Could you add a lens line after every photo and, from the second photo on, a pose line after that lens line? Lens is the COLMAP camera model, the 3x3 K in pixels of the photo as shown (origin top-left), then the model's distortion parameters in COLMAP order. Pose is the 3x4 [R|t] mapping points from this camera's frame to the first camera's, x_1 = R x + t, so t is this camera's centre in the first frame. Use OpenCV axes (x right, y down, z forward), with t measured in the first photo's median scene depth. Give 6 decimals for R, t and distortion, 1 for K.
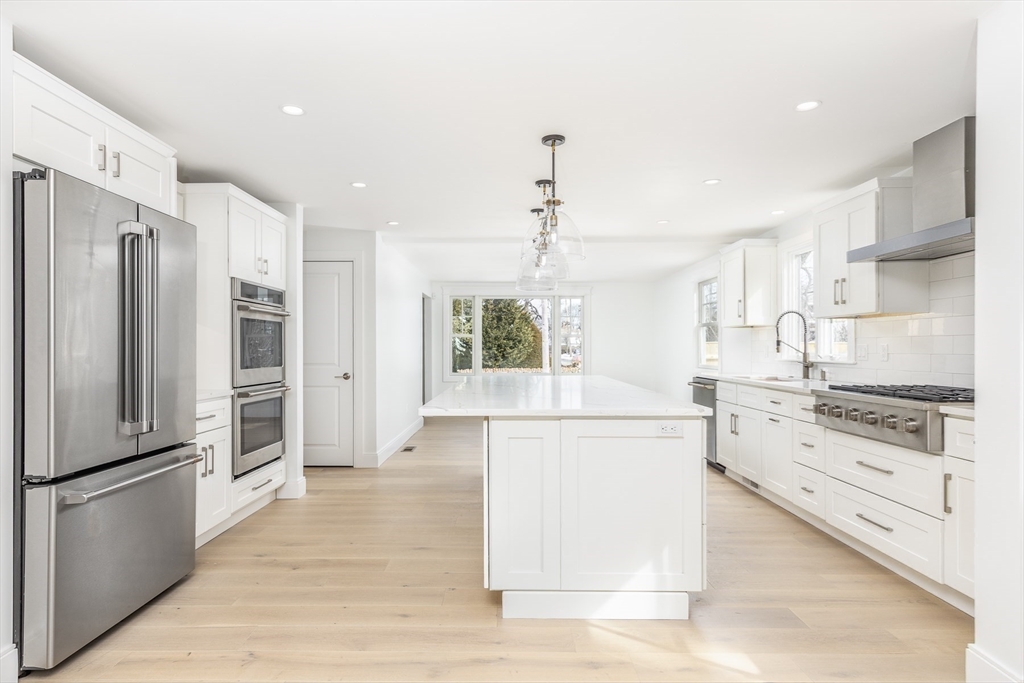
lens RADIAL K [[561.6, 0, 506.3], [0, 561.6, 349.5], [0, 0, 1]] dist [0.006130, 0.002710]
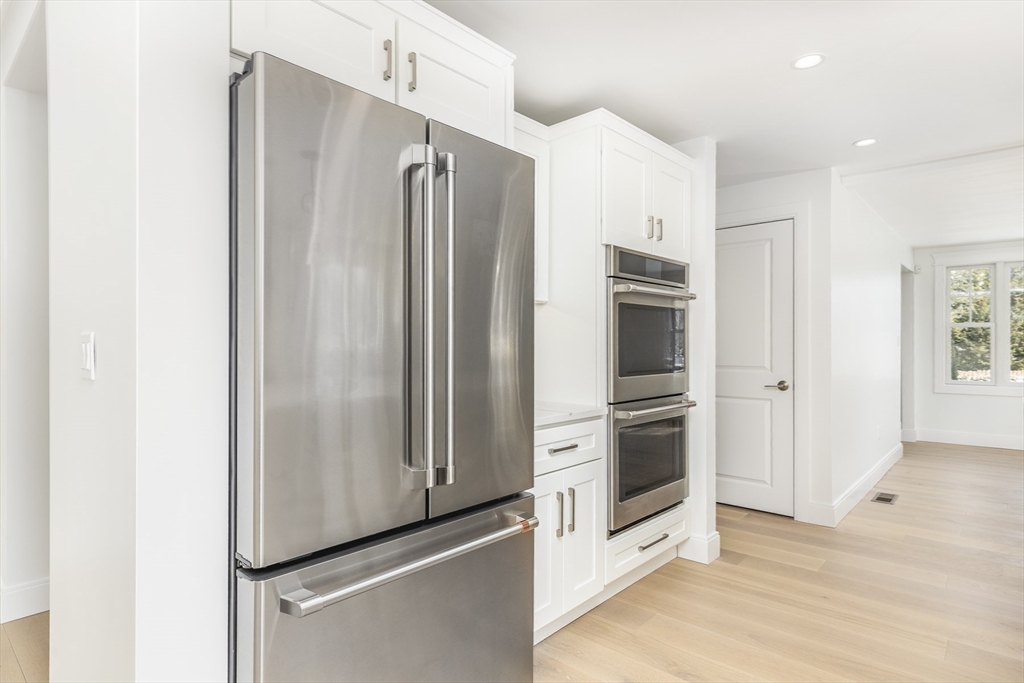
lens RADIAL K [[561.6, 0, 507.1], [0, 561.6, 346.0], [0, 0, 1]] dist [0.006130, 0.002710]
pose [[0.743268, 0.001705, -0.668992, -0.106036], [-0.000002, 0.999997, 0.002547, -0.004795], [0.668994, -0.001892, 0.743266, 0.372049]]
